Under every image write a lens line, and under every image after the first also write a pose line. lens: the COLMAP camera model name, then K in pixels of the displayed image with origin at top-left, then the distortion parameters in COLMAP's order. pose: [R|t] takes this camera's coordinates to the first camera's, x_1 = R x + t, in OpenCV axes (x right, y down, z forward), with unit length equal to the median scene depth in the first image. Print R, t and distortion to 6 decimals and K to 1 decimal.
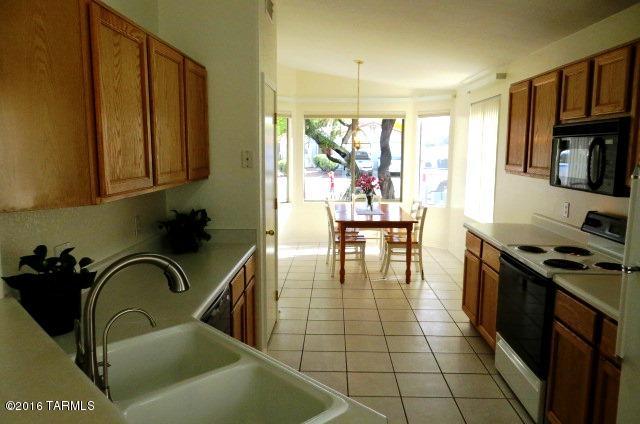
lens RADIAL K [[483.3, 0, 320.0], [0, 483.3, 212.0], [0, 0, 1]] dist [-0.019045, 0.004313]
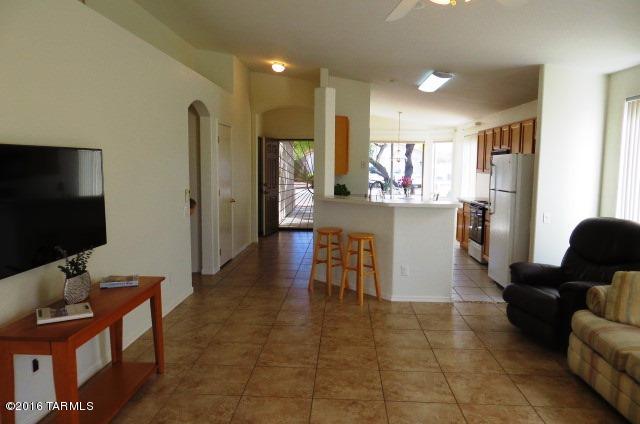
lens RADIAL K [[483.3, 0, 320.0], [0, 483.3, 212.0], [0, 0, 1]] dist [-0.019045, 0.004313]
pose [[0.999708, 0.006291, -0.023328, -0.140505], [-0.007143, 0.999304, -0.036625, 0.098185], [0.023081, 0.036781, 0.999057, -0.638316]]
